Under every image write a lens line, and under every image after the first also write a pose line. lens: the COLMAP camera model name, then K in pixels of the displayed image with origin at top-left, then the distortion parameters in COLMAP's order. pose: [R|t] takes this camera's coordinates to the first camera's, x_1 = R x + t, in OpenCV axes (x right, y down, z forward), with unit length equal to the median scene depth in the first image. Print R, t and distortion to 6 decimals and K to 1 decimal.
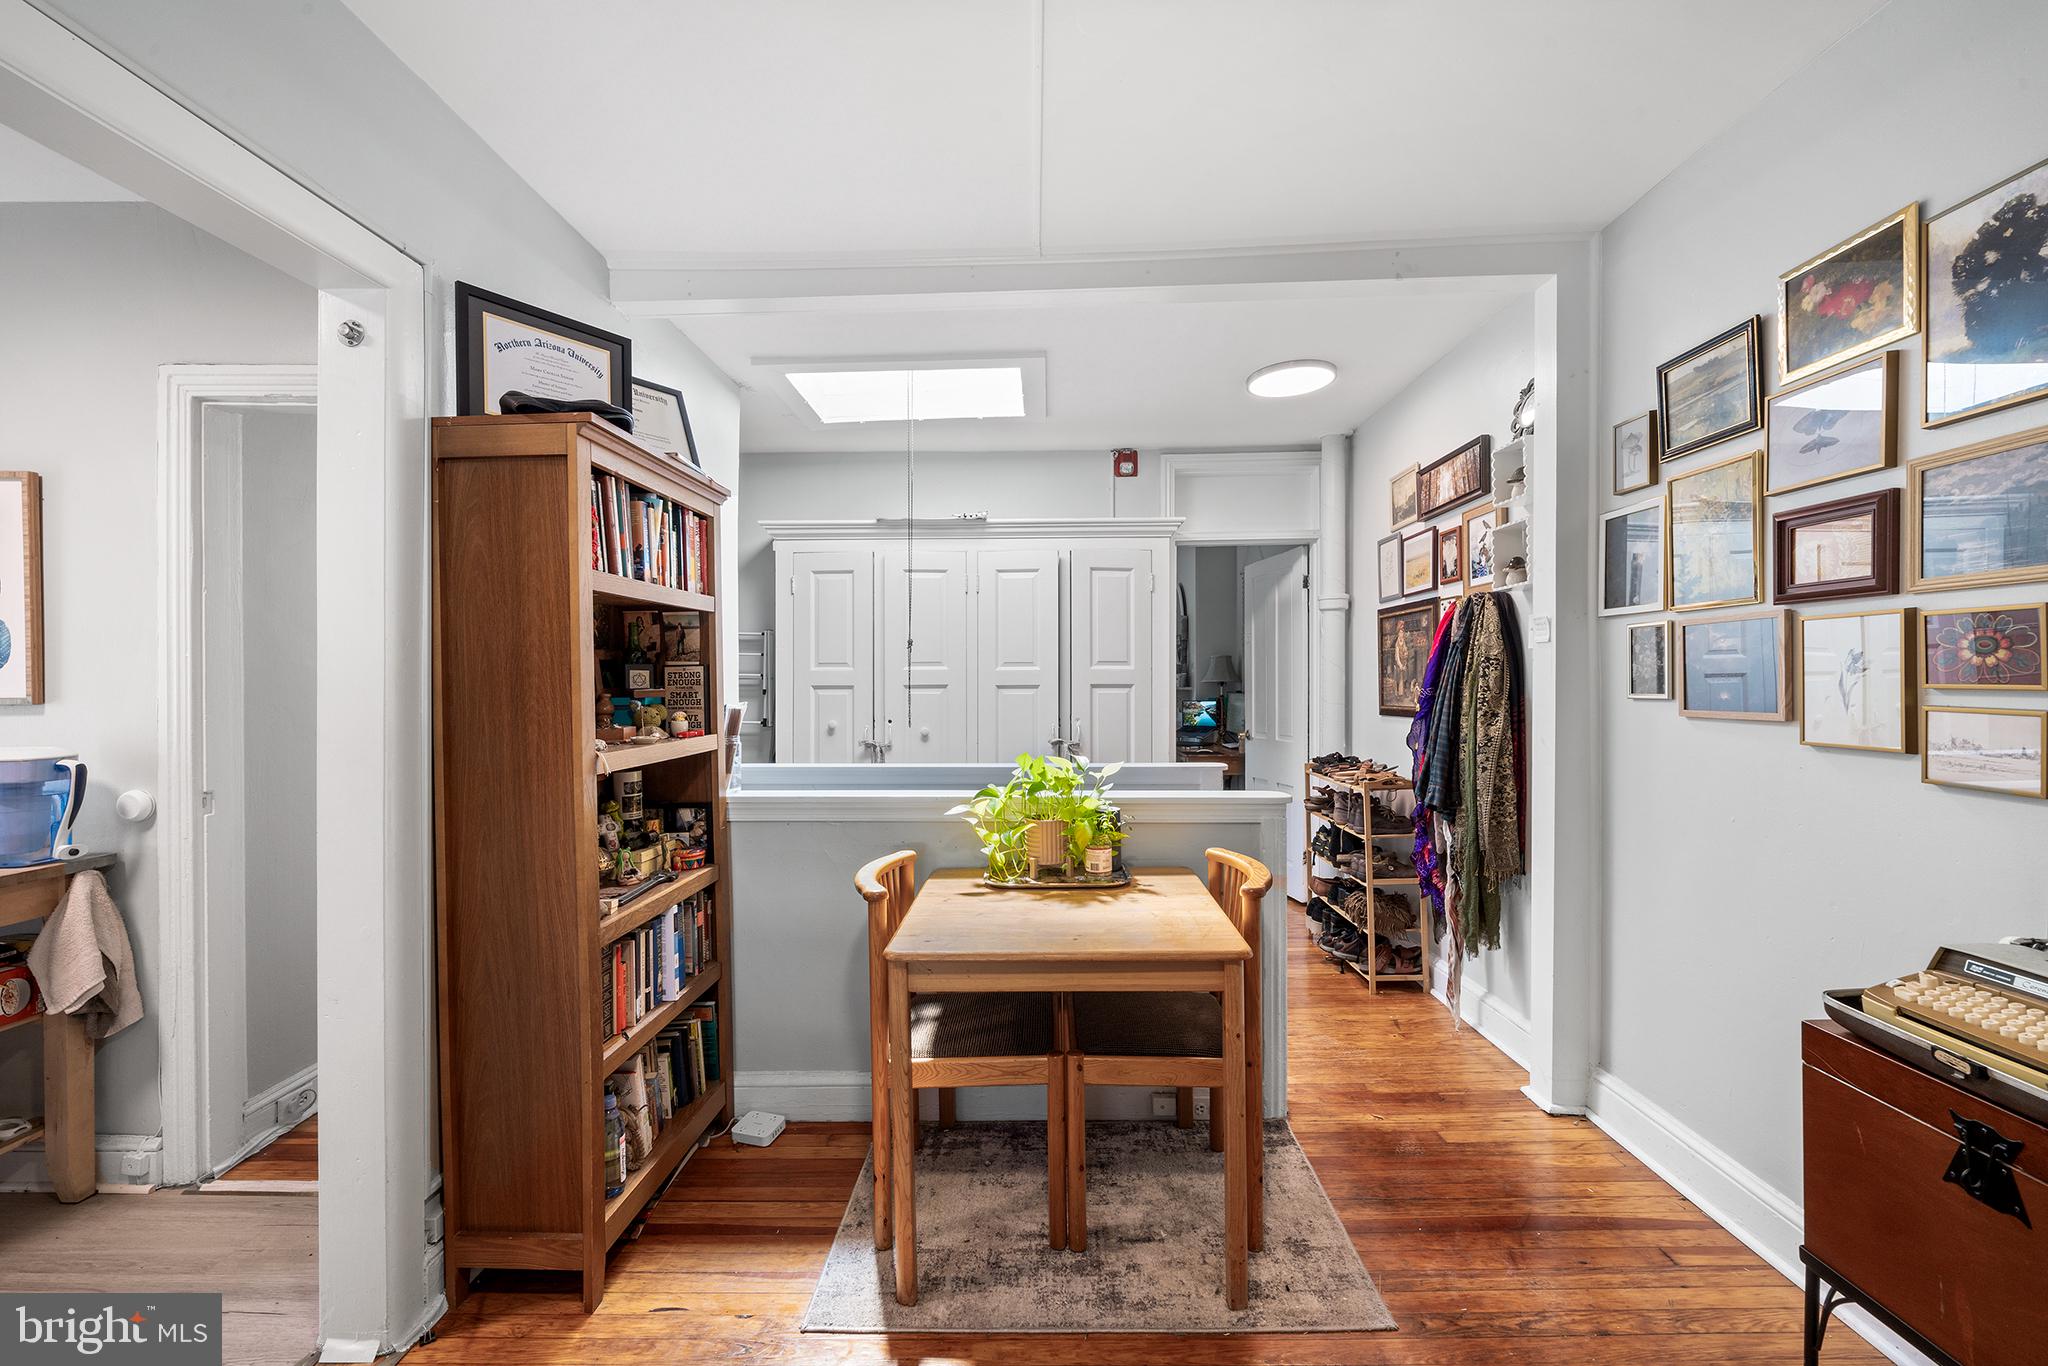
lens RADIAL K [[829.1, 0, 1019.4], [0, 829.1, 686.5], [0, 0, 1]] dist [-0.000617, -0.000156]
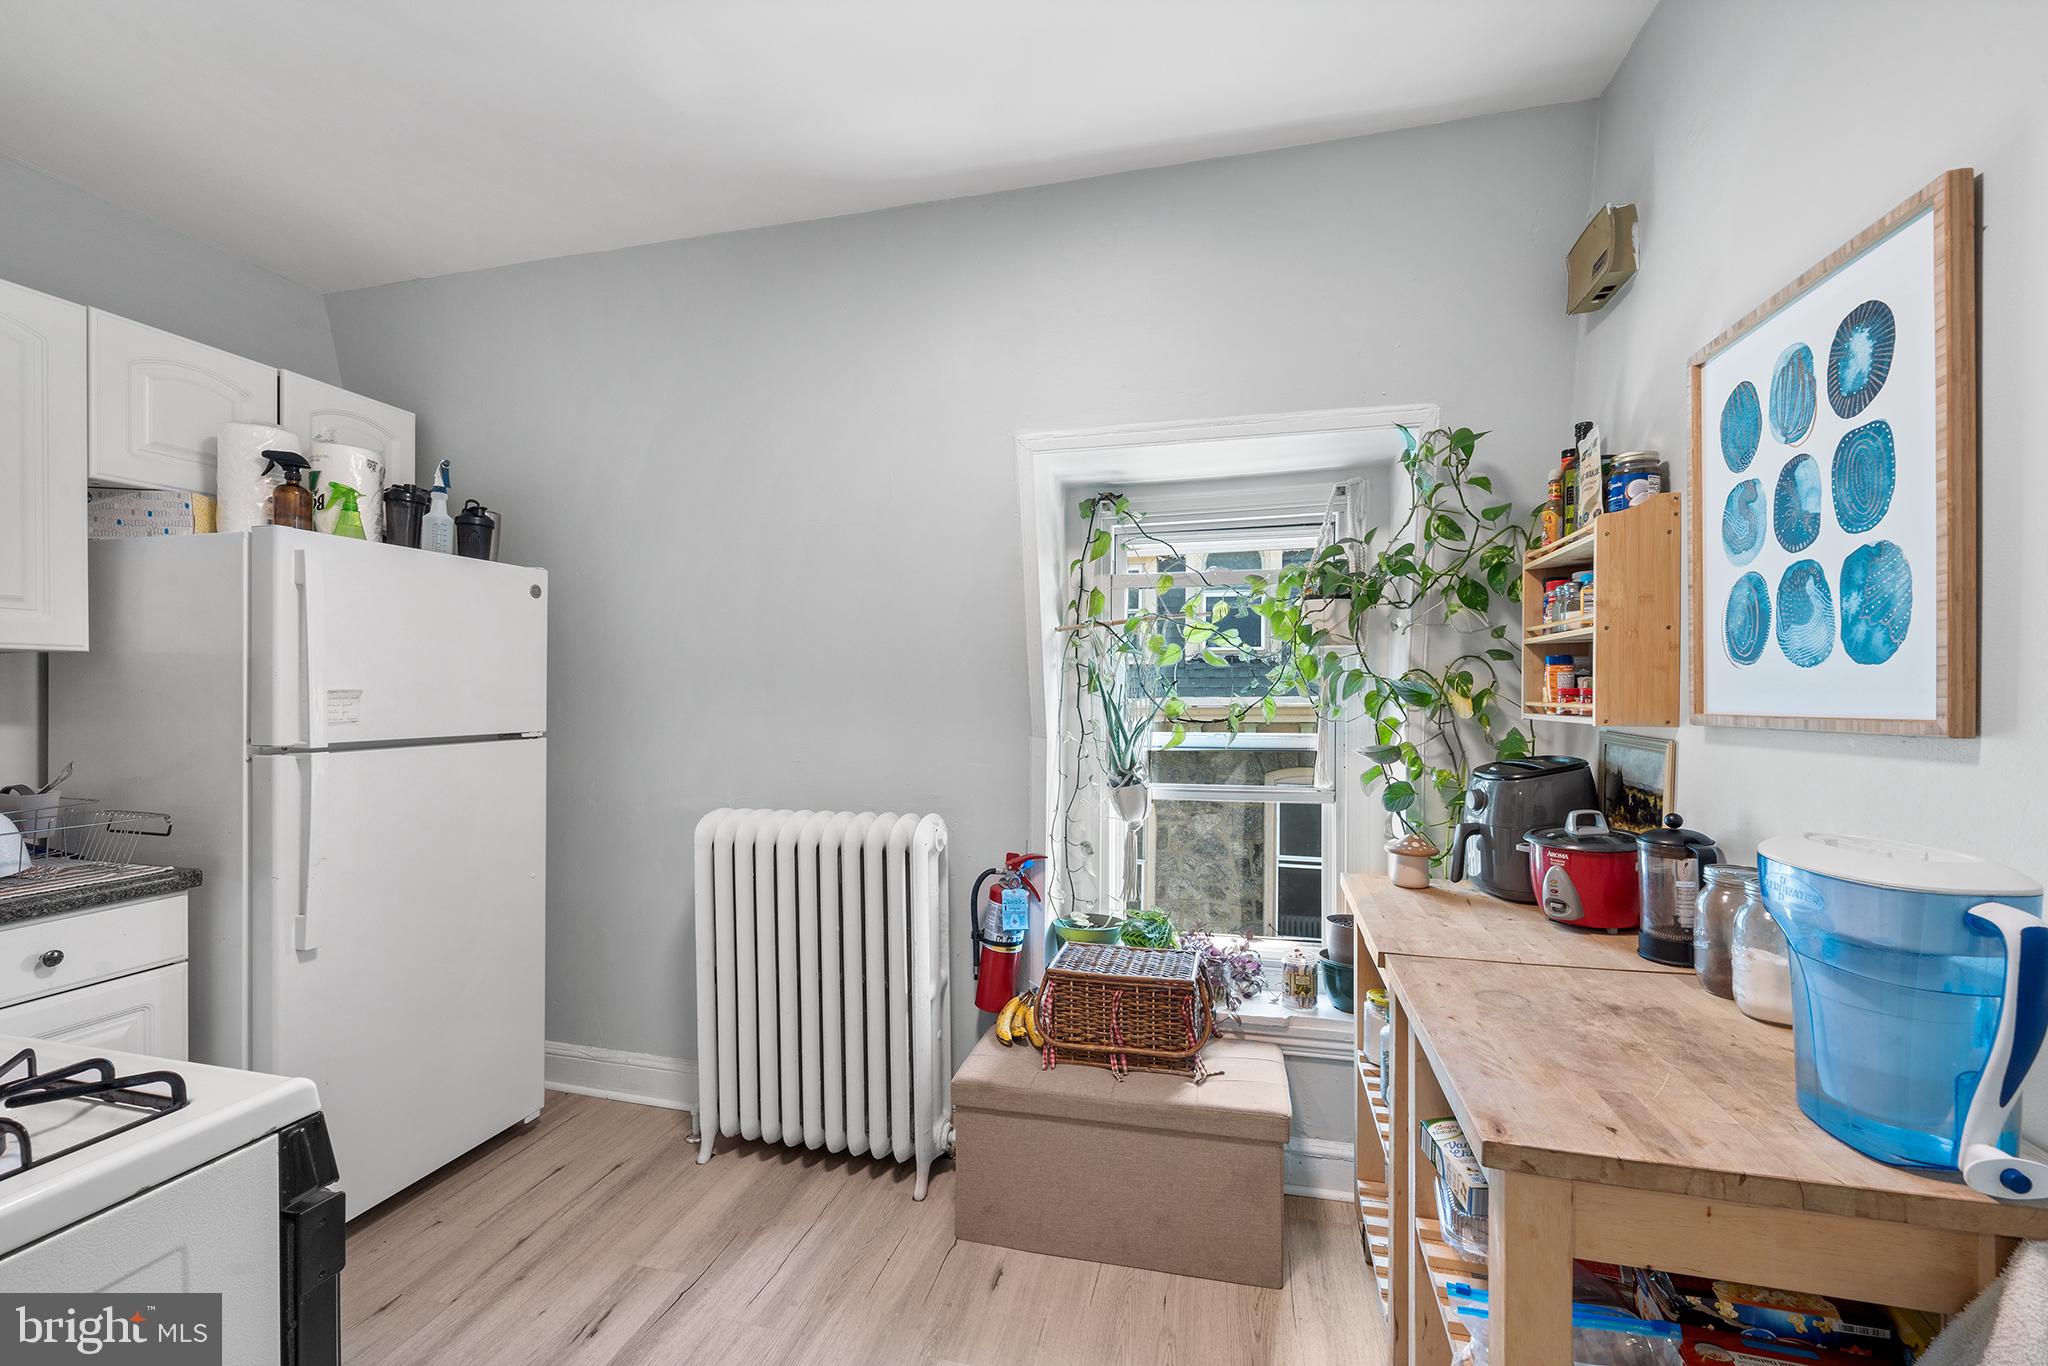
lens RADIAL K [[847.0, 0, 1028.8], [0, 847.0, 694.6], [0, 0, 1]] dist [-0.001512, -0.000101]
pose [[-0.223971, 0.004390, -0.974586, -0.453759], [-0.009542, 0.999932, 0.006697, 0.001182], [0.974549, 0.010800, -0.223914, 0.431898]]
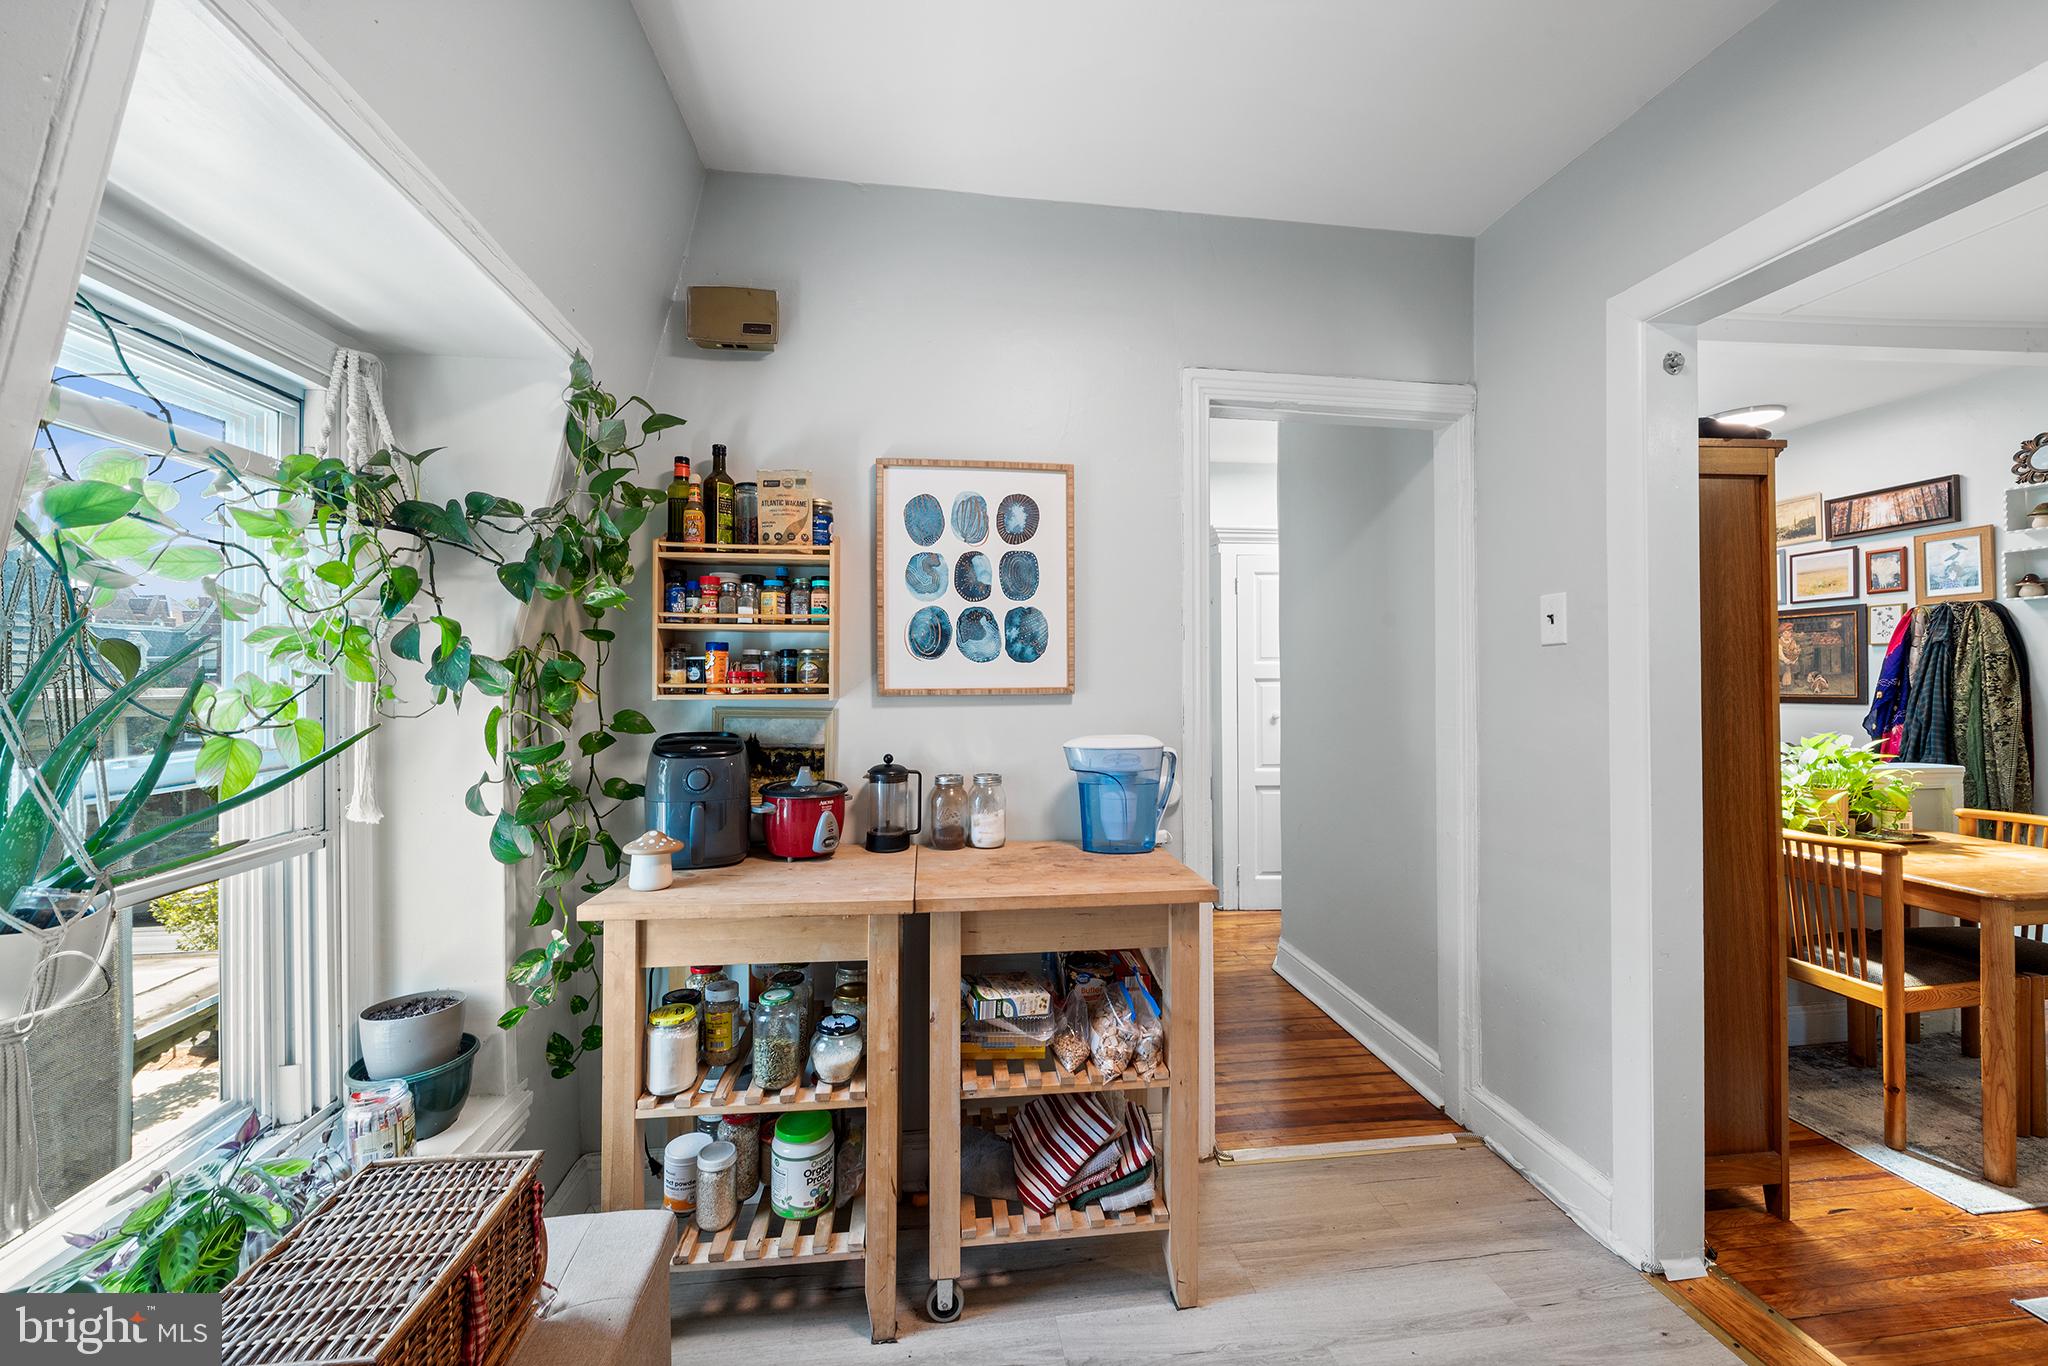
lens RADIAL K [[804.9, 0, 1024.2], [0, 804.9, 671.4], [0, 0, 1]] dist [-0.000037, 0.000110]
pose [[0.988450, 0.000860, 0.151545, -0.929437], [0.001065, 0.999920, -0.012616, 0.004294], [-0.151544, 0.012632, 0.988370, 0.025812]]
